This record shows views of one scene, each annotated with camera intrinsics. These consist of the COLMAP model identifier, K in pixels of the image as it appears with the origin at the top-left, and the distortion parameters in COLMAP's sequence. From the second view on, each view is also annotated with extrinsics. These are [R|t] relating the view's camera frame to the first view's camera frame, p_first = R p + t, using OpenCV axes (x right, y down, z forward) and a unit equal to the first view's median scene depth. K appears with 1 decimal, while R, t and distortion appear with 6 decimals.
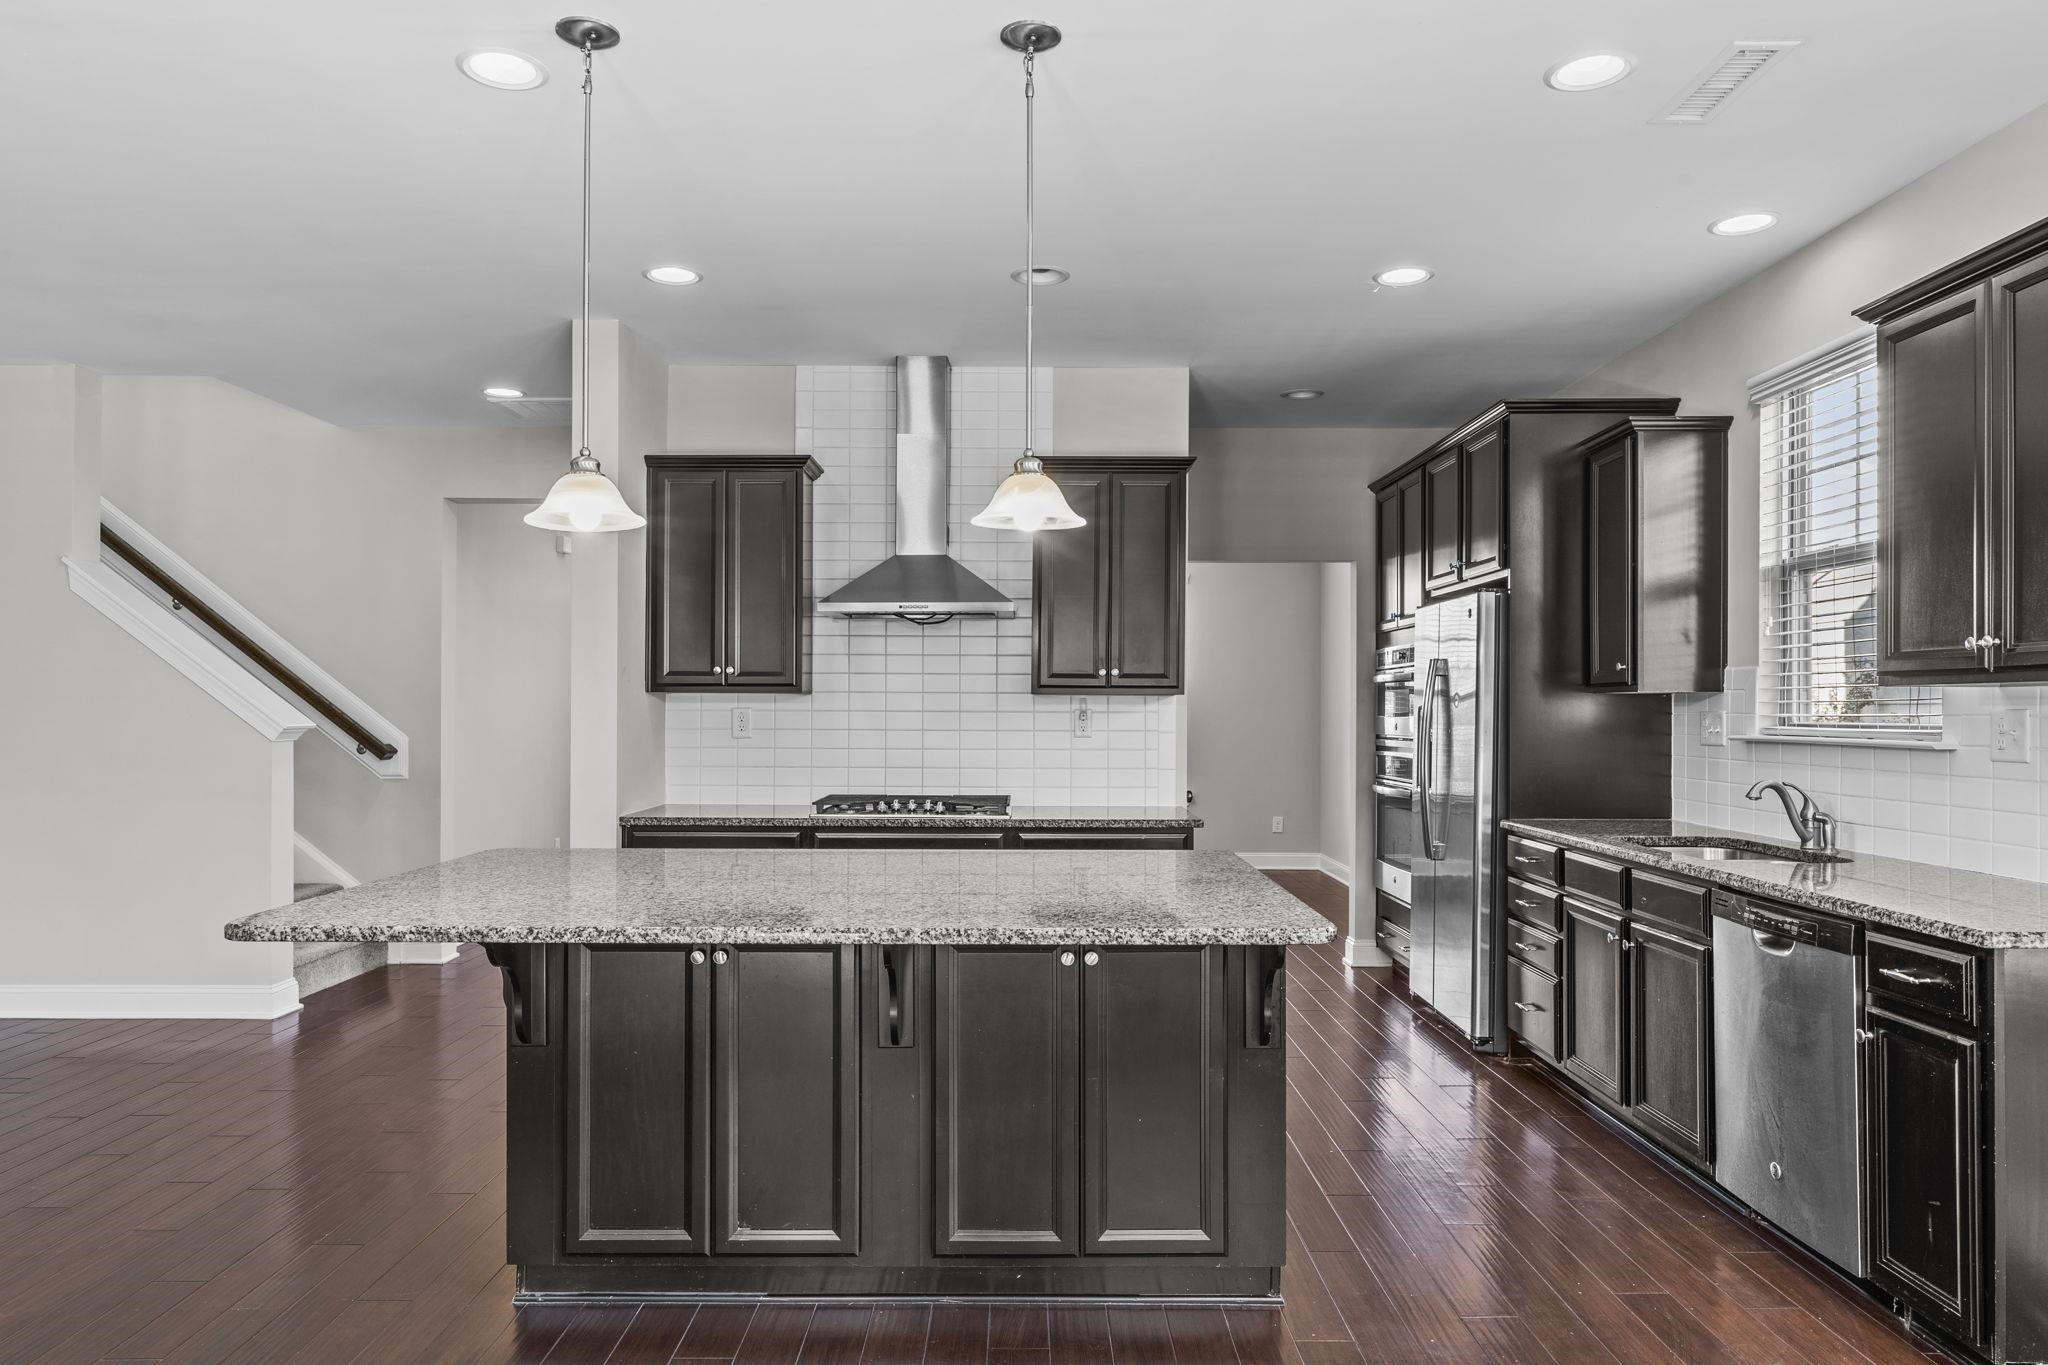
lens RADIAL K [[1355.1, 0, 1032.2], [0, 1355.1, 708.3], [0, 0, 1]] dist [0.000568, 0.001386]
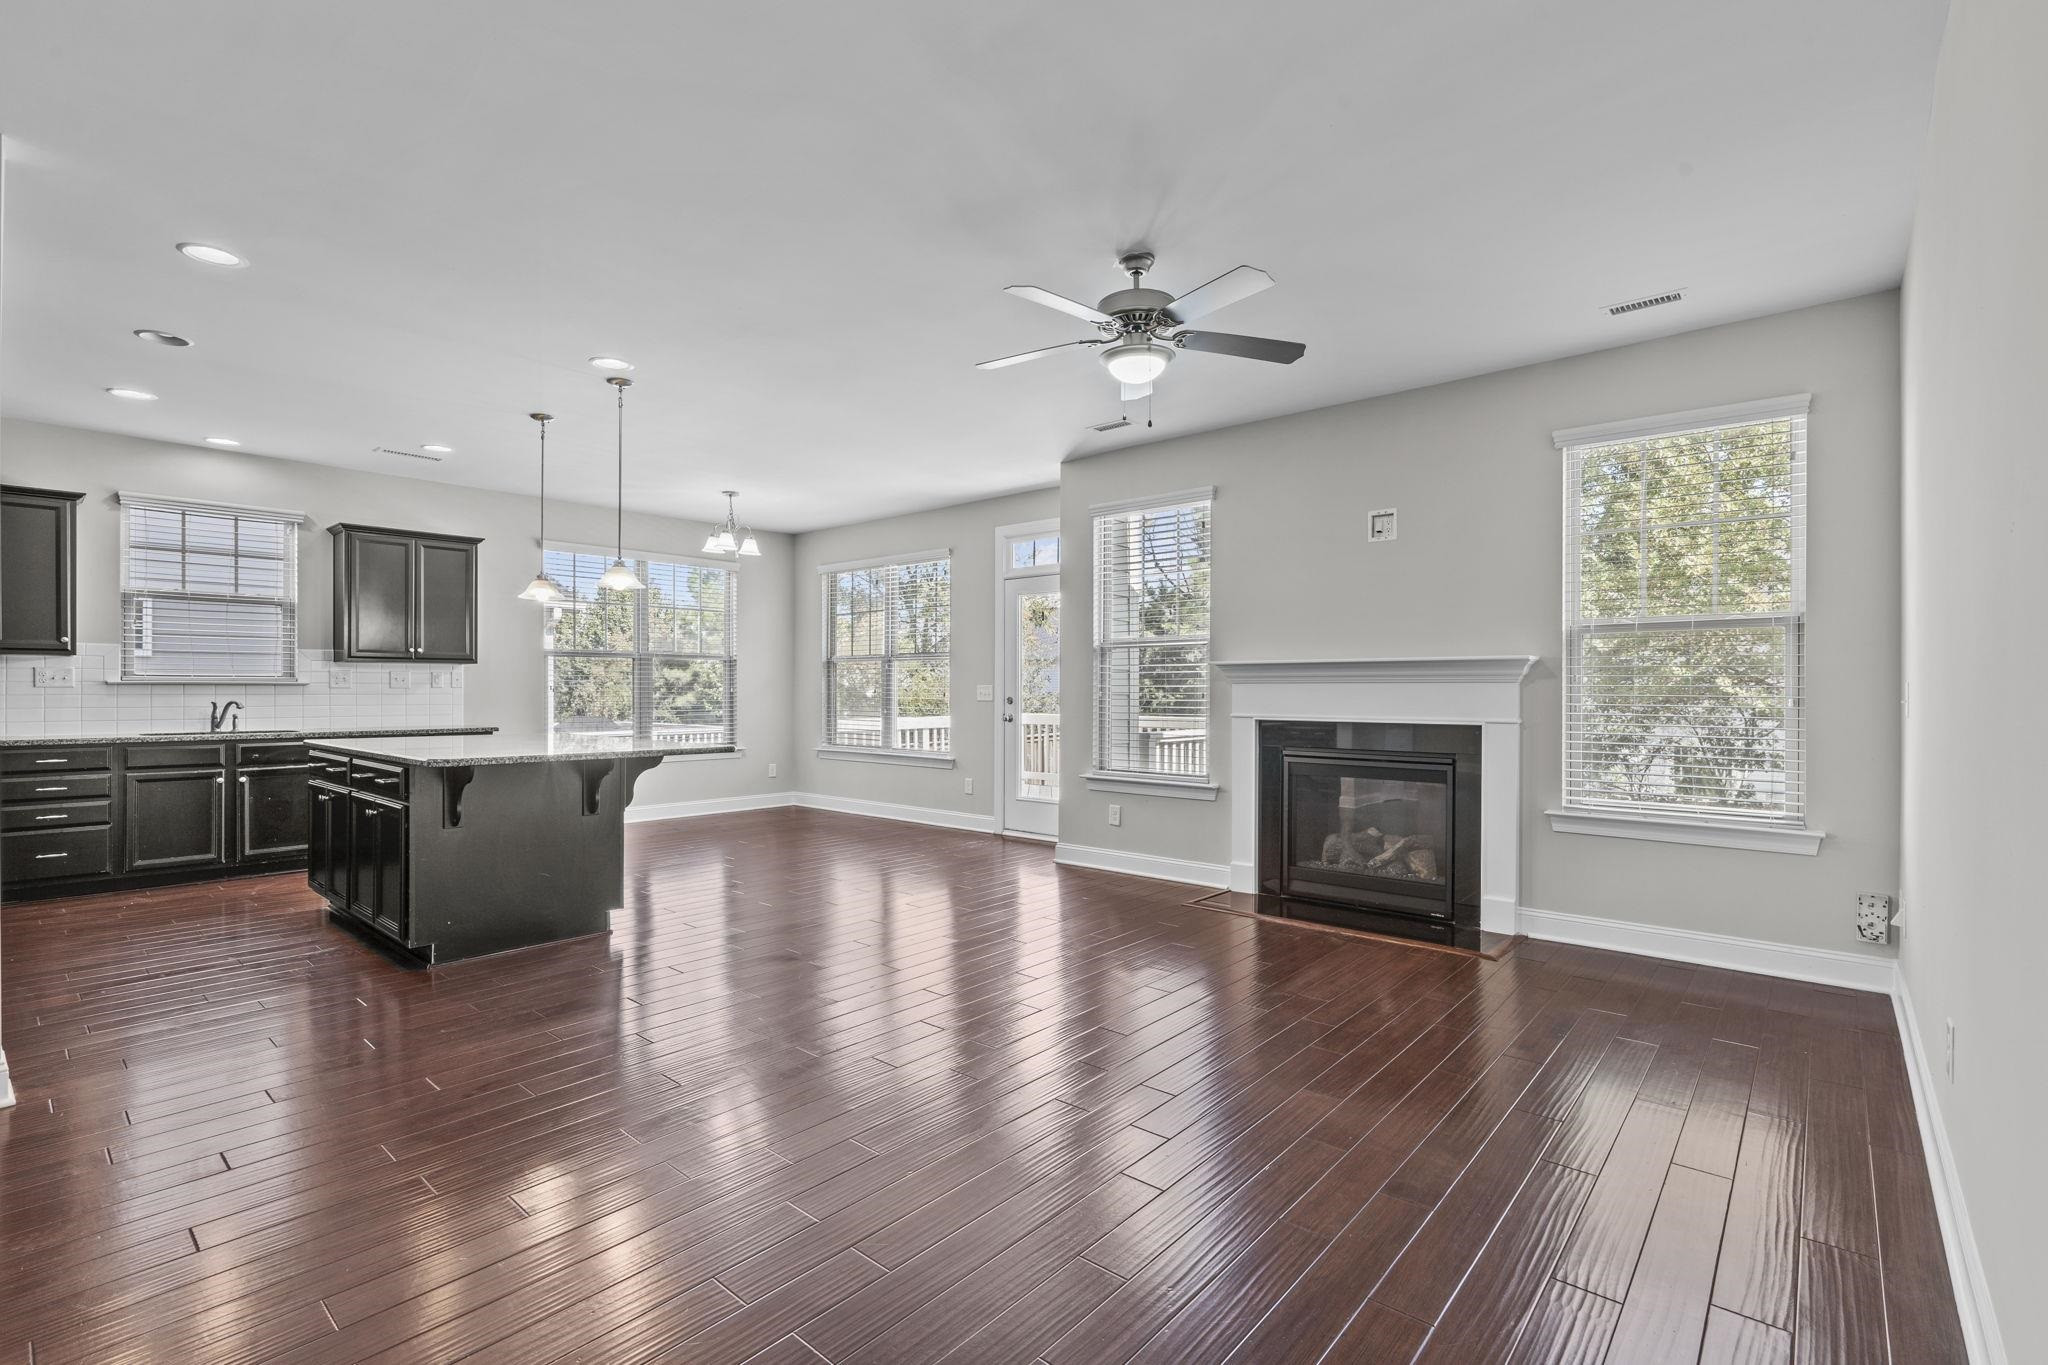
lens RADIAL K [[938.2, 0, 1020.4], [0, 938.2, 692.1], [0, 0, 1]] dist [-0.000952, 0.000080]
pose [[-0.746874, -0.004747, 0.664949, -1.273380], [-0.003856, 0.999989, 0.002808, 0.027519], [-0.664955, -0.000467, -0.746883, 1.143537]]
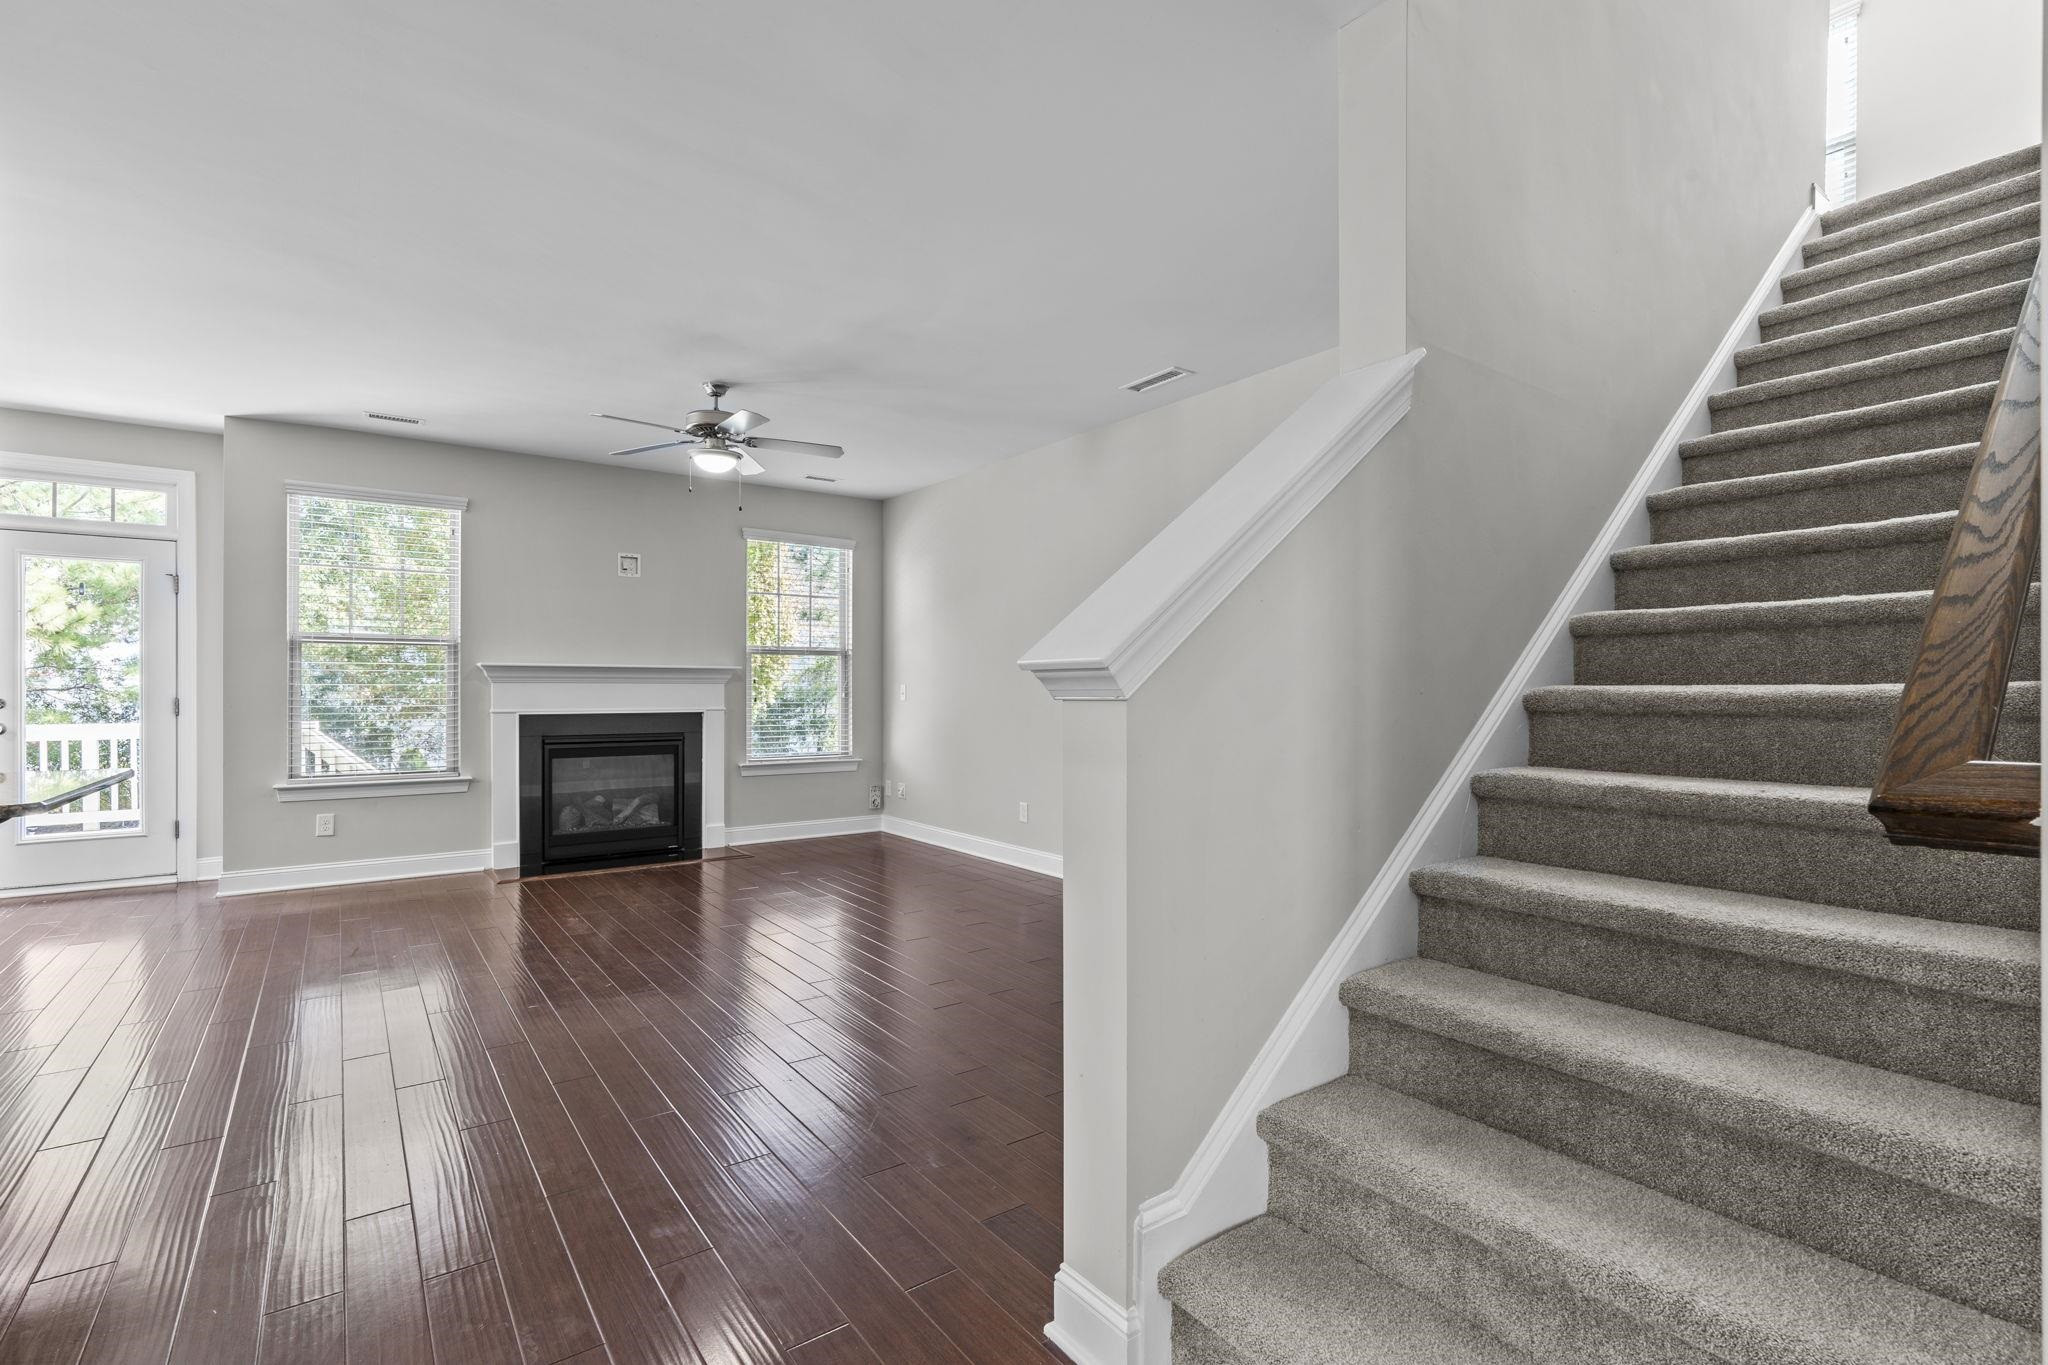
lens RADIAL K [[938.2, 0, 1020.4], [0, 938.2, 692.1], [0, 0, 1]] dist [-0.000952, 0.000080]
pose [[-0.811917, 0.000068, -0.583773, -0.479067], [-0.002565, 0.999990, 0.003684, 0.024973], [0.583768, 0.004488, -0.811908, 1.604069]]
